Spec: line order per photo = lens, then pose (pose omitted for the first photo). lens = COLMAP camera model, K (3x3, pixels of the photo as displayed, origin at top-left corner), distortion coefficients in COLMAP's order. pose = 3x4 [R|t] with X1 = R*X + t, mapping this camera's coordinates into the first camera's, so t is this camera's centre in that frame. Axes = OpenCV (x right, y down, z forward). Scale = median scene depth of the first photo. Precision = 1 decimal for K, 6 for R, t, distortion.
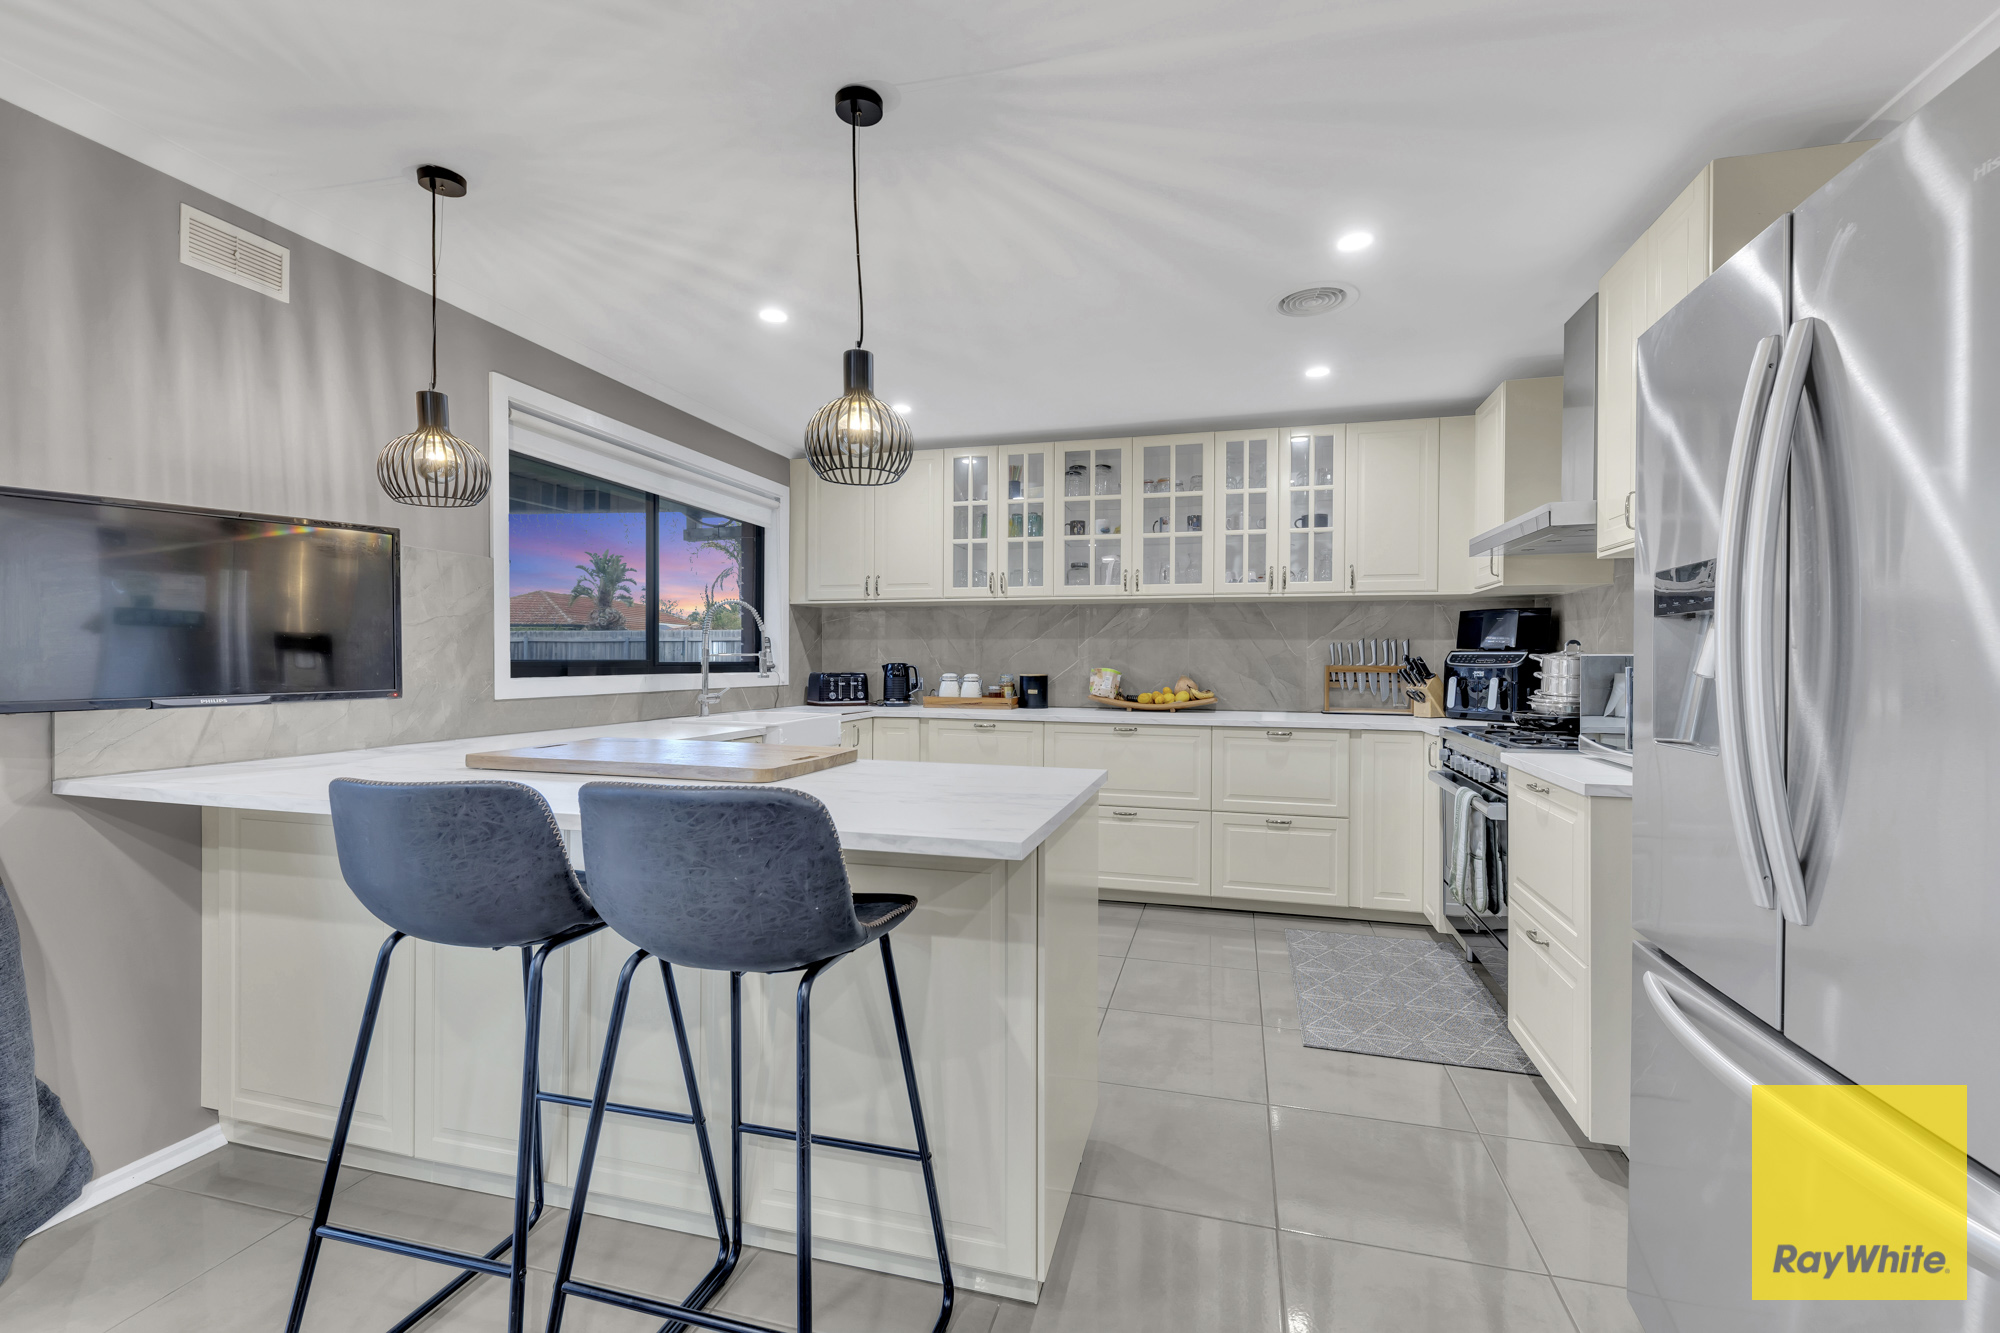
lens RADIAL K [[843.5, 0, 1006.9], [0, 843.5, 663.6], [0, 0, 1]] dist [0.001791, -0.000233]
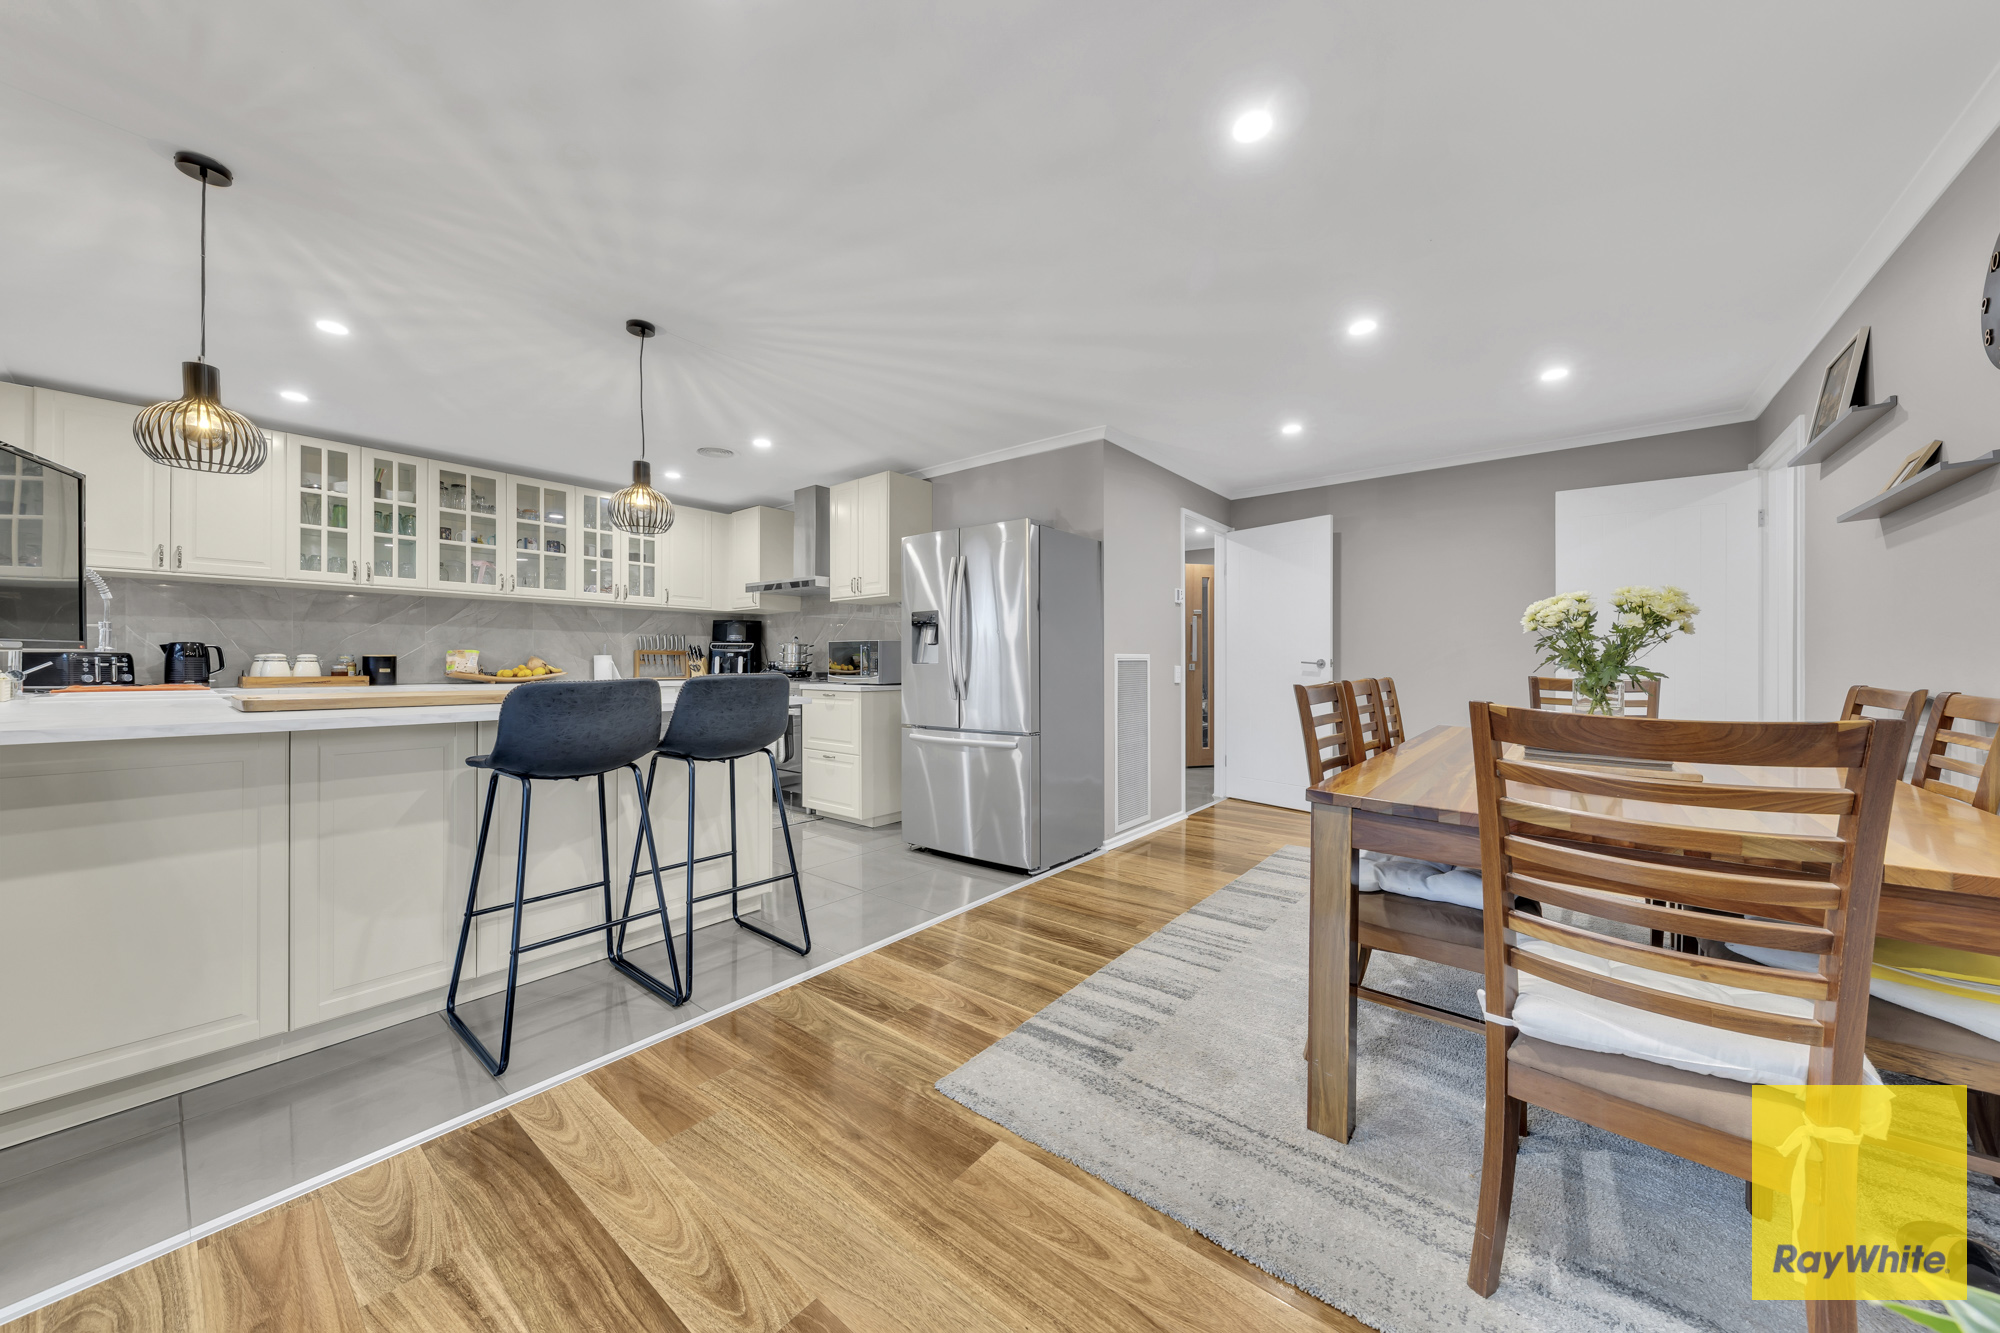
lens RADIAL K [[683.6, 0, 1004.8], [0, 683.6, 662.3], [0, 0, 1]] dist [0.011198, -0.004267]
pose [[0.401441, -0.001438, 0.915884, -0.519252], [0.006468, 0.999978, -0.001265, 0.031552], [-0.915862, 0.006431, 0.401442, -0.137103]]
